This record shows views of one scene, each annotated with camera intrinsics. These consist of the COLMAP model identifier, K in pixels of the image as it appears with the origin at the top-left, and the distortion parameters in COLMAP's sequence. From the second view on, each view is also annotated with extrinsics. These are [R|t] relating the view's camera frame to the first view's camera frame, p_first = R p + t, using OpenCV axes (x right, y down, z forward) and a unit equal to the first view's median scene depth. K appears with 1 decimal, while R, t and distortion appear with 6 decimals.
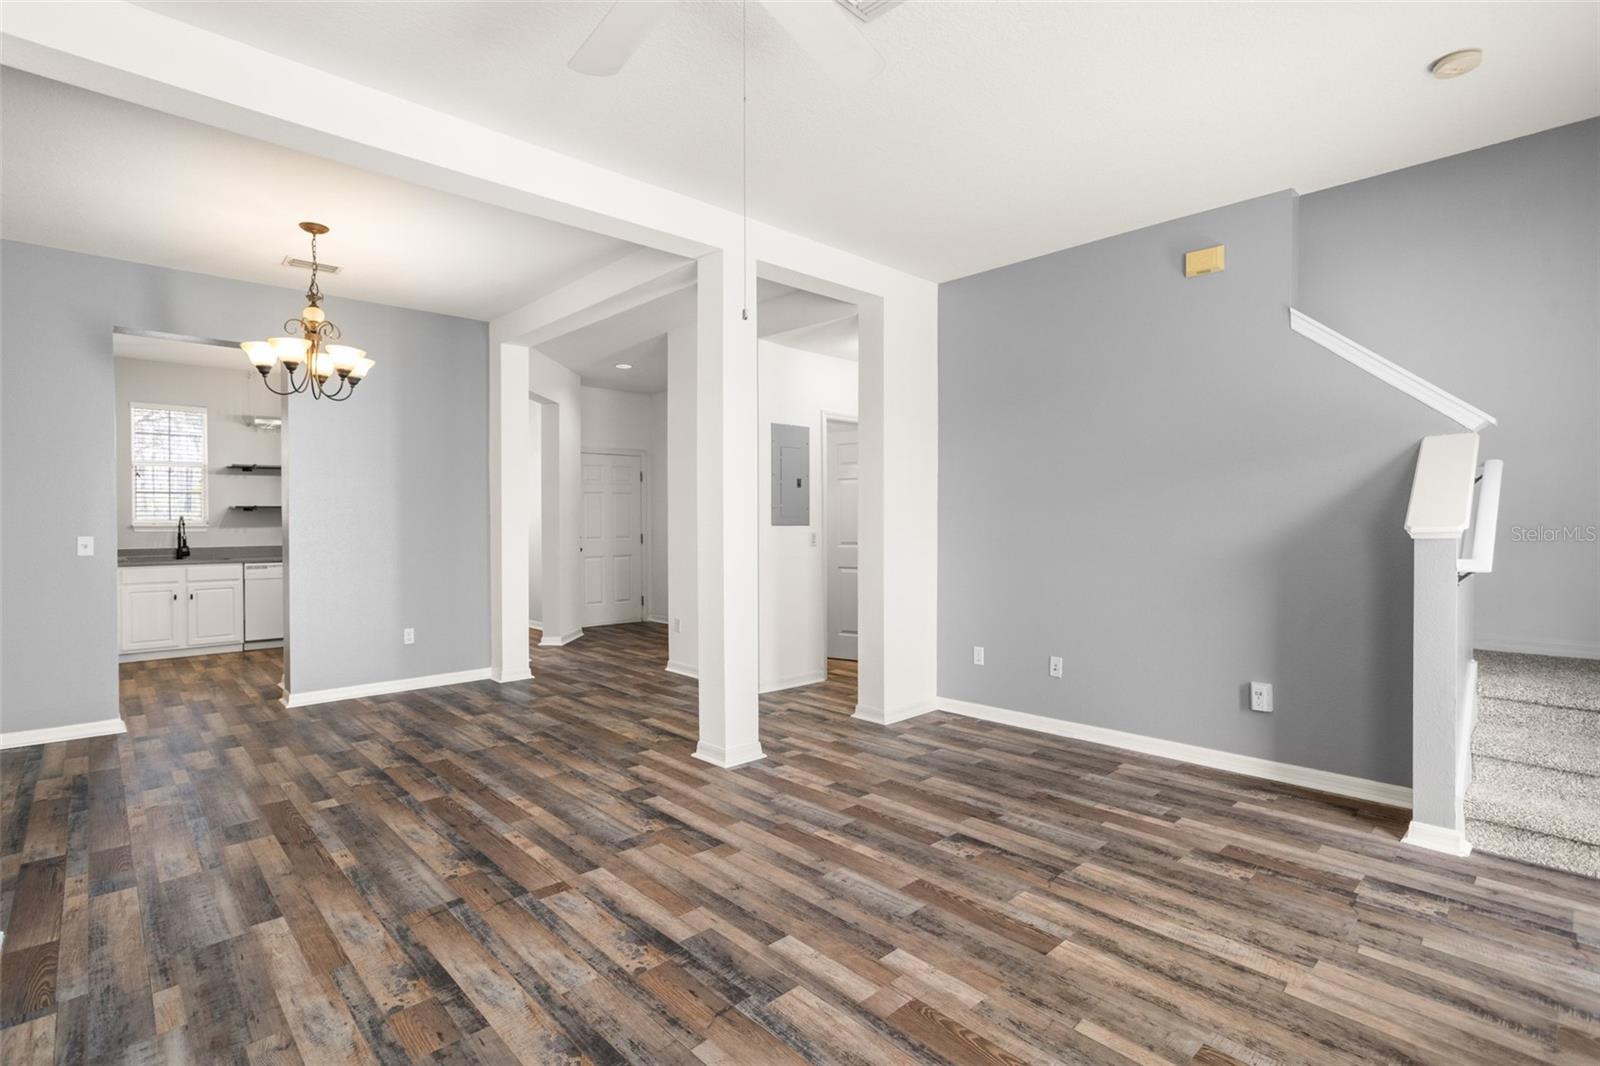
lens RADIAL K [[779.0, 0, 796.4], [0, 779.0, 518.7], [0, 0, 1]] dist [-0.032652, 0.022032]
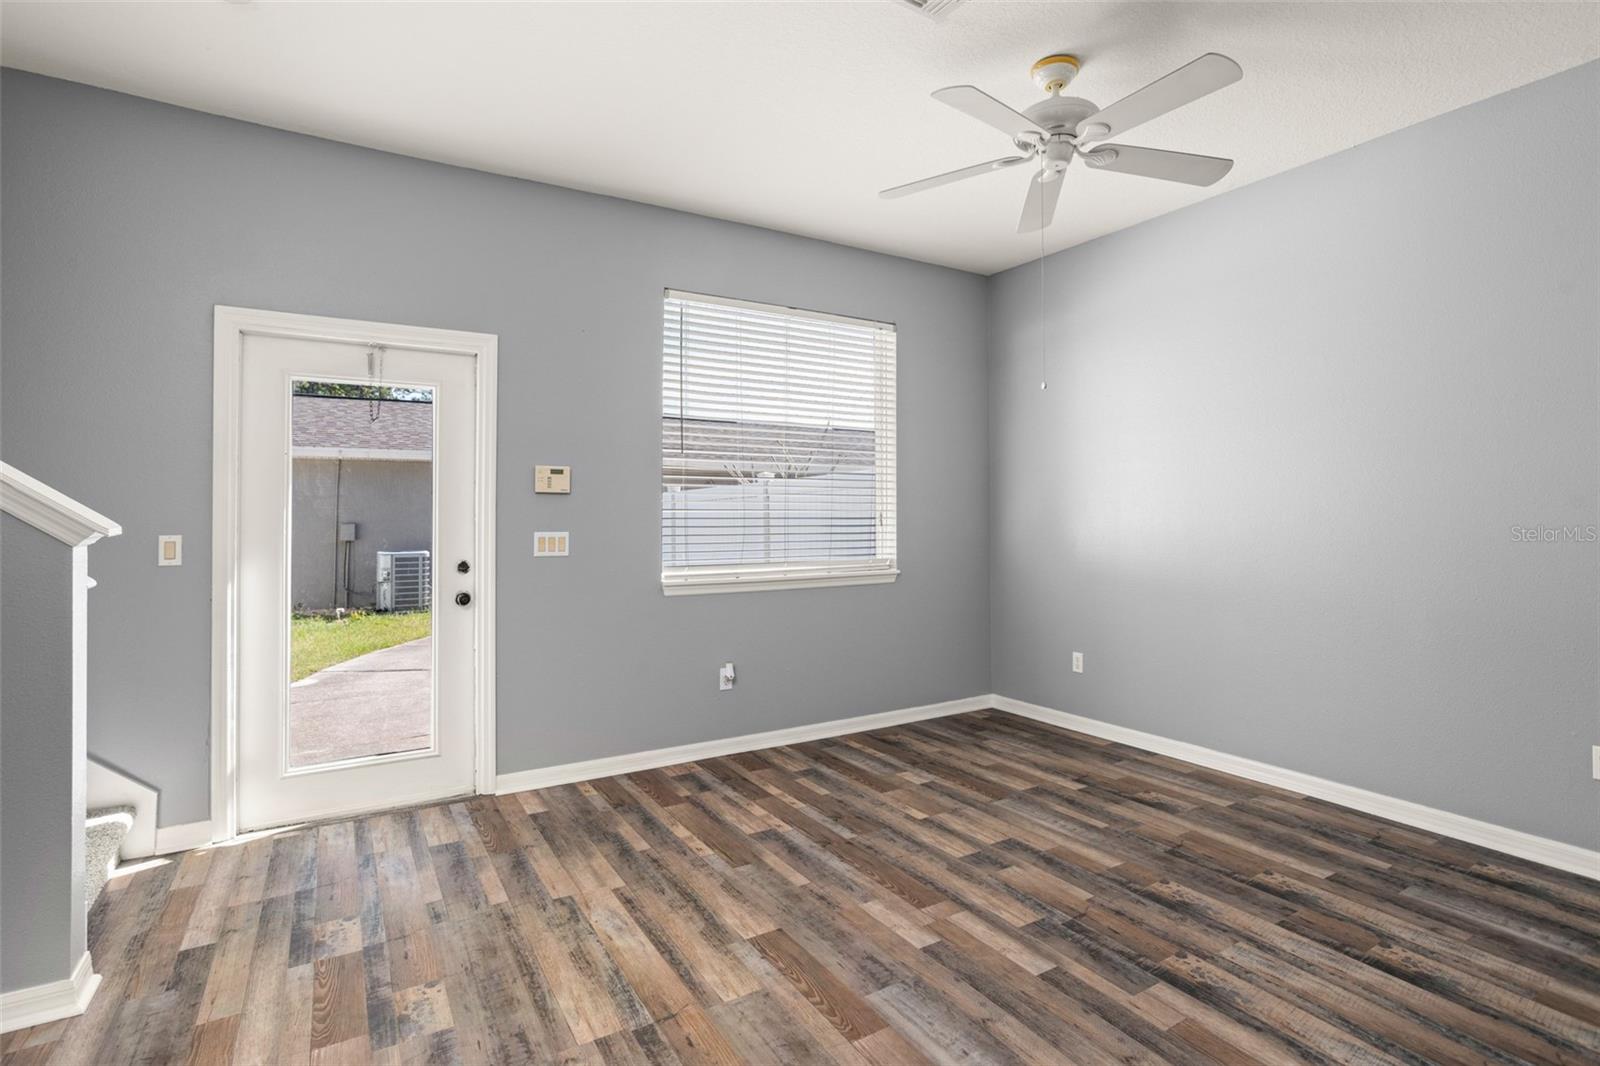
lens RADIAL K [[779.0, 0, 796.4], [0, 779.0, 518.7], [0, 0, 1]] dist [-0.032652, 0.022032]
pose [[-0.976648, 0.003967, 0.214808, 0.047951], [0.004654, 0.999986, 0.002694, 0.001001], [-0.214794, 0.003631, -0.976653, 1.362905]]
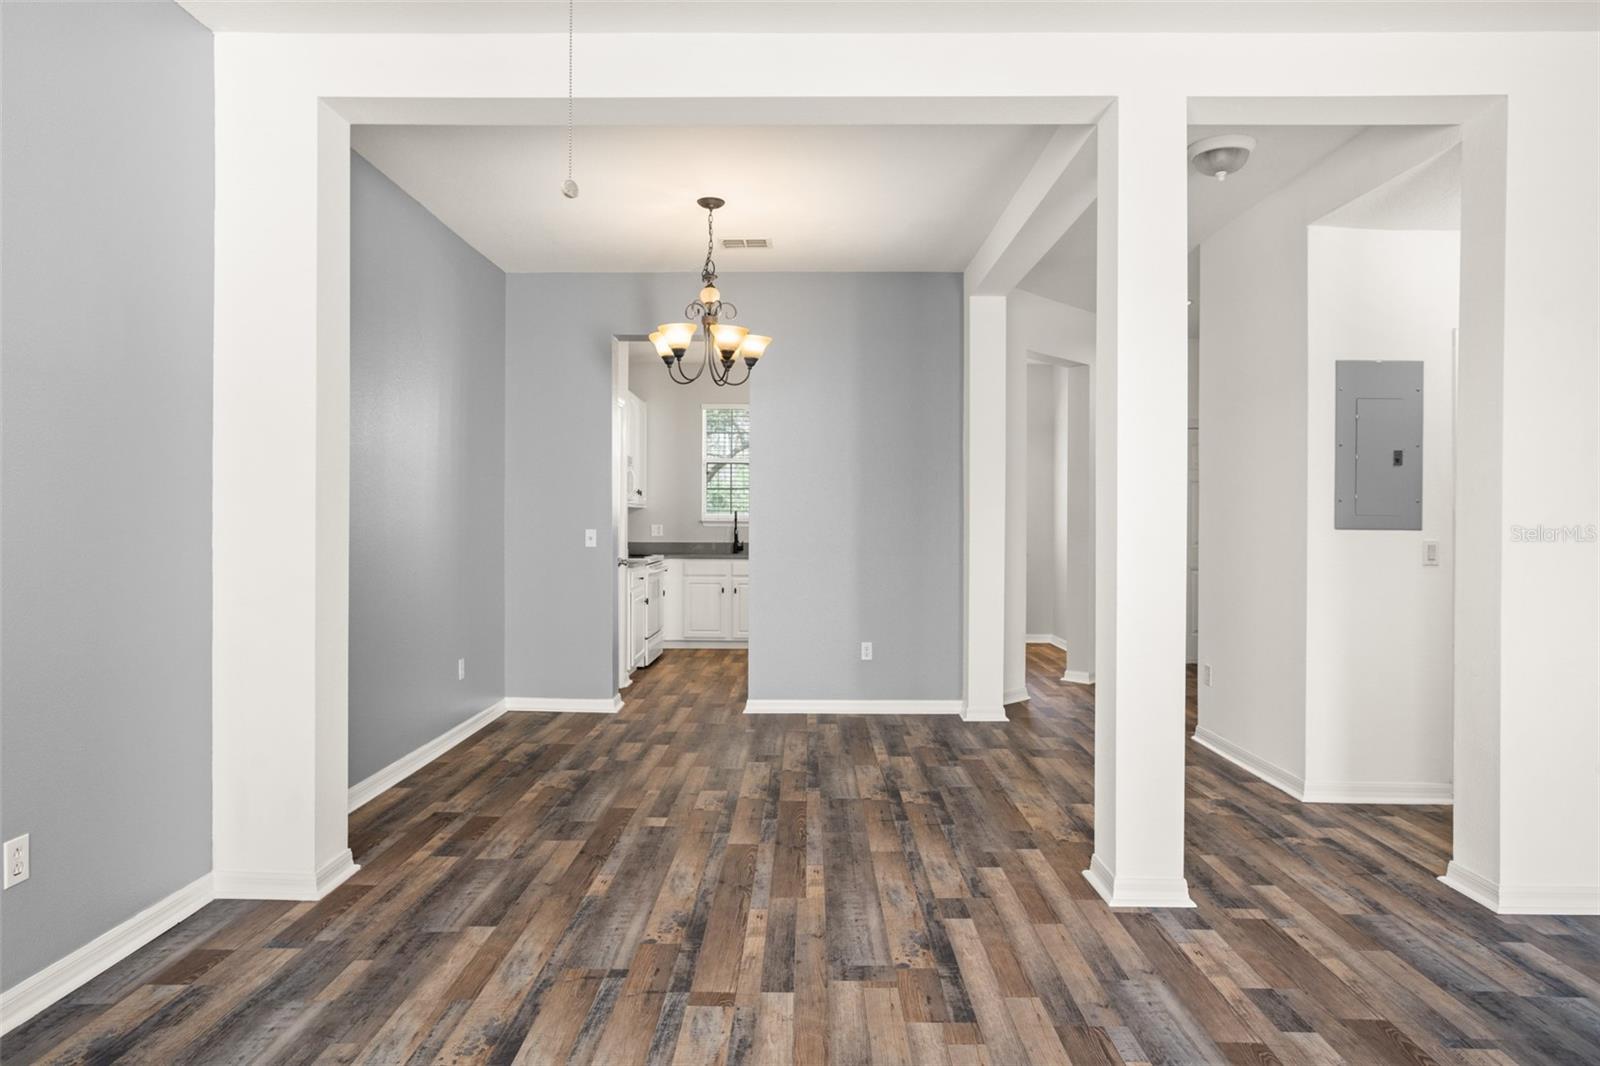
lens RADIAL K [[956.6, 0, 793.6], [0, 956.6, 517.2], [0, 0, 1]] dist [-0.027064, 0.026182]
pose [[0.716747, 0.006265, -0.697305, 0.311462], [-0.006273, 0.999977, 0.002536, 0.000014], [0.697305, 0.002557, 0.716770, 0.298064]]
